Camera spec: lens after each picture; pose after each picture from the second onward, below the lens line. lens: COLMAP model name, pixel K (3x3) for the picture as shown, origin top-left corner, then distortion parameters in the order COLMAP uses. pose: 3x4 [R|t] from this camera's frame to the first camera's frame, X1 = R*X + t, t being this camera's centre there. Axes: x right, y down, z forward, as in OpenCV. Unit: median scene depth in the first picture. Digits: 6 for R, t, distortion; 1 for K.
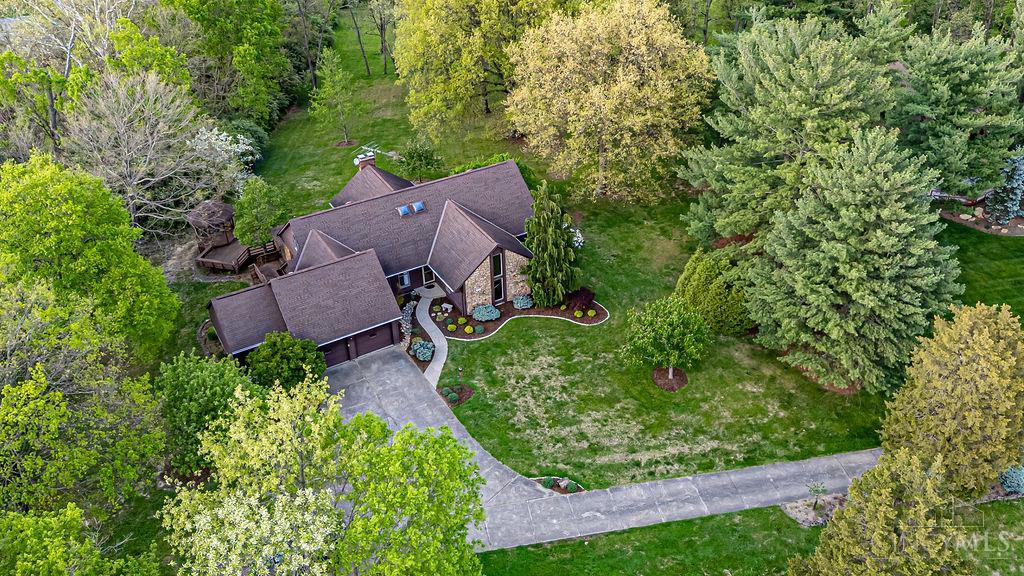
lens RADIAL K [[853.6, 0, 541.5], [0, 853.6, 266.5], [0, 0, 1]] dist [0.070320, -0.028262]
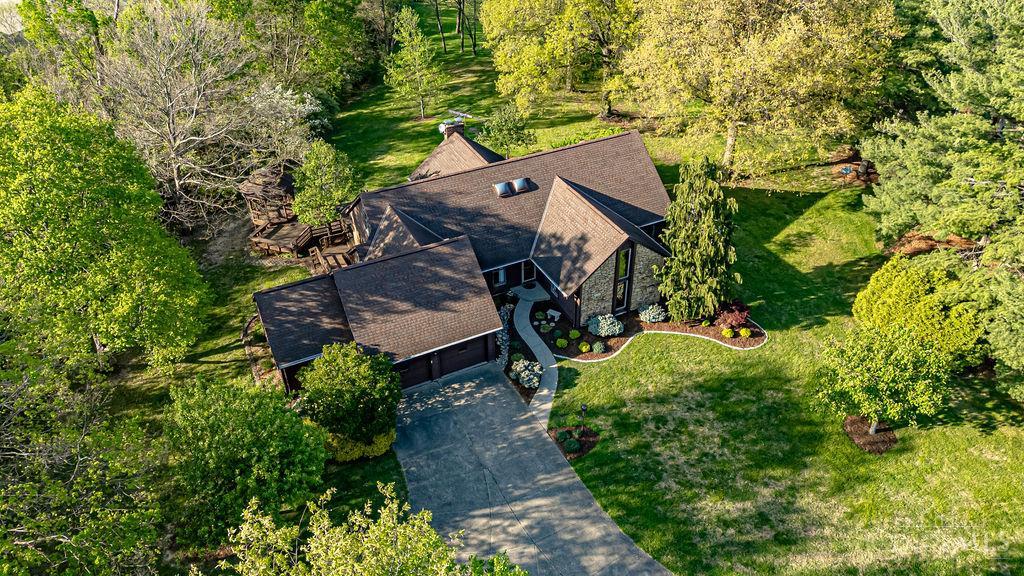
lens RADIAL K [[762.8, 0, 523.1], [0, 762.8, 306.3], [0, 0, 1]] dist [0.037157, -0.004710]
pose [[0.996261, 0.050023, -0.070443, -0.094533], [-0.045323, 0.996735, 0.066819, -0.005408], [0.073555, -0.063376, 0.995275, 0.322697]]
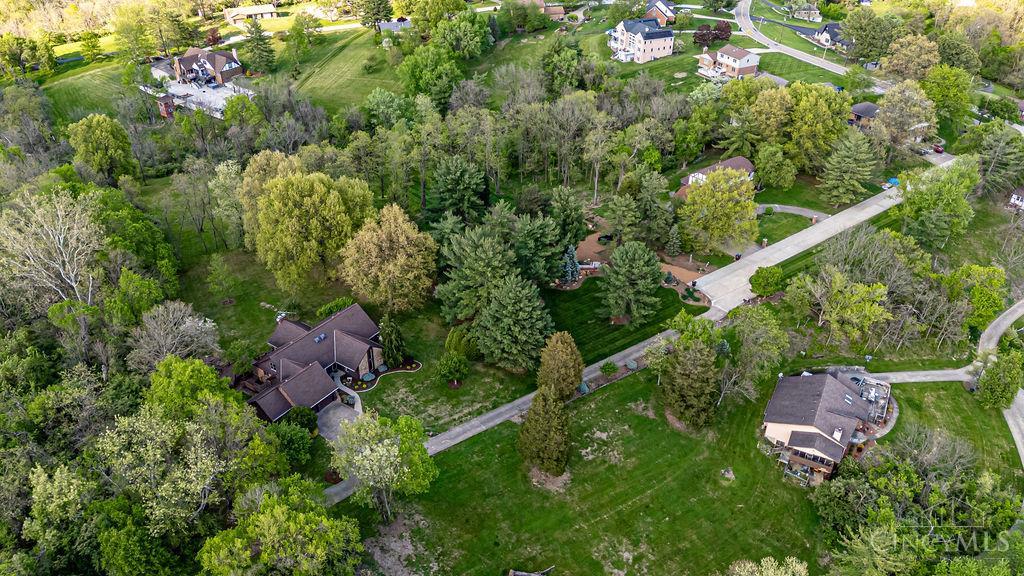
lens RADIAL K [[762.8, 0, 510.4], [0, 762.8, 288.1], [0, 0, 1]] dist [0.037157, -0.004710]
pose [[0.914638, -0.203667, 0.349222, -0.388433], [0.206239, 0.978034, 0.030237, -0.161202], [-0.347710, 0.044367, 0.936552, -1.037787]]
